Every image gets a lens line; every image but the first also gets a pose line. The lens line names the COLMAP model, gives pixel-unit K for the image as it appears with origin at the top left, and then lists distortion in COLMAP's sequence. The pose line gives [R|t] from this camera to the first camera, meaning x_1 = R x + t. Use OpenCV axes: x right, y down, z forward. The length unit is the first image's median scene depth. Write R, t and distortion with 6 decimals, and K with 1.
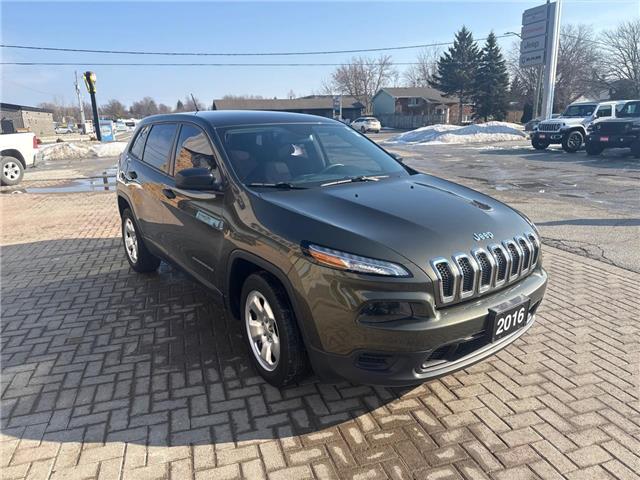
lens RADIAL K [[453.8, 0, 320.0], [0, 453.8, 240.0], [0, 0, 1]] dist [0.021039, -0.033711]
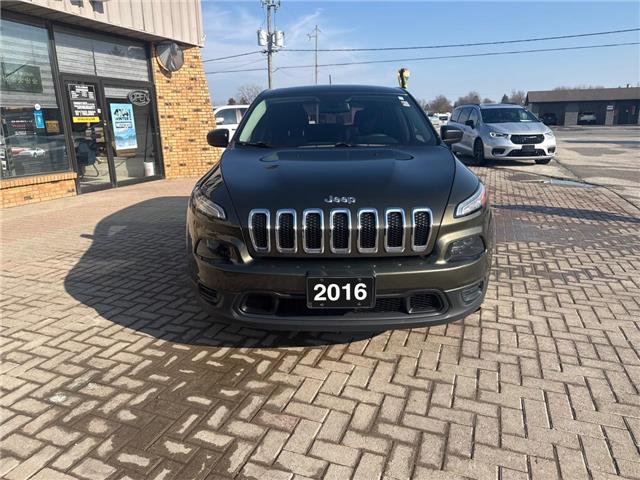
lens RADIAL K [[453.8, 0, 320.0], [0, 453.8, 240.0], [0, 0, 1]] dist [0.021039, -0.033711]
pose [[0.789884, 0.164273, -0.590844, 0.652333], [-0.157884, 0.985451, 0.062914, 0.016500], [0.592584, 0.043590, 0.804329, 0.172388]]
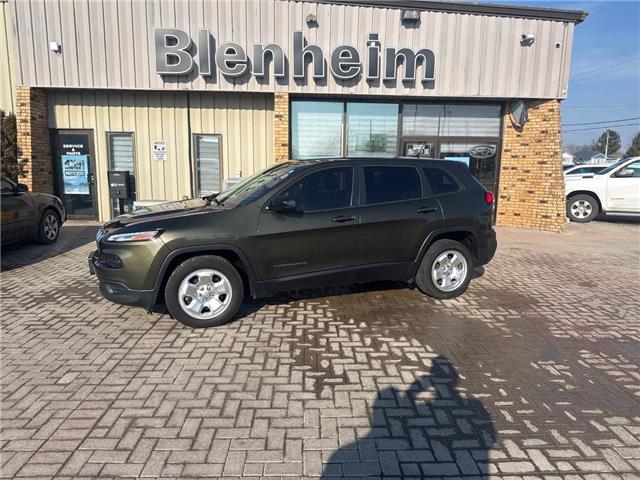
lens RADIAL K [[443.1, 0, 320.0], [0, 443.1, 240.0], [0, 0, 1]] dist [0.071153, -0.099753]
pose [[-0.266653, 0.186041, -0.945666, 1.421847], [-0.253276, 0.933180, 0.255002, -0.477660], [0.929918, 0.307511, -0.201715, 1.644138]]
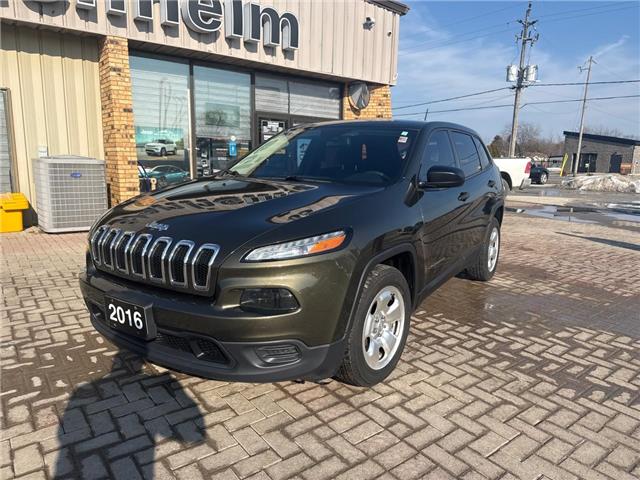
lens RADIAL K [[449.4, 0, 322.5], [0, 449.4, 243.6], [0, 0, 1]] dist [0.037938, -0.056654]
pose [[0.351451, 0.208901, -0.912602, 0.981938], [-0.270578, 0.955853, 0.114600, -0.127106], [0.896253, 0.206654, 0.392459, 0.696560]]
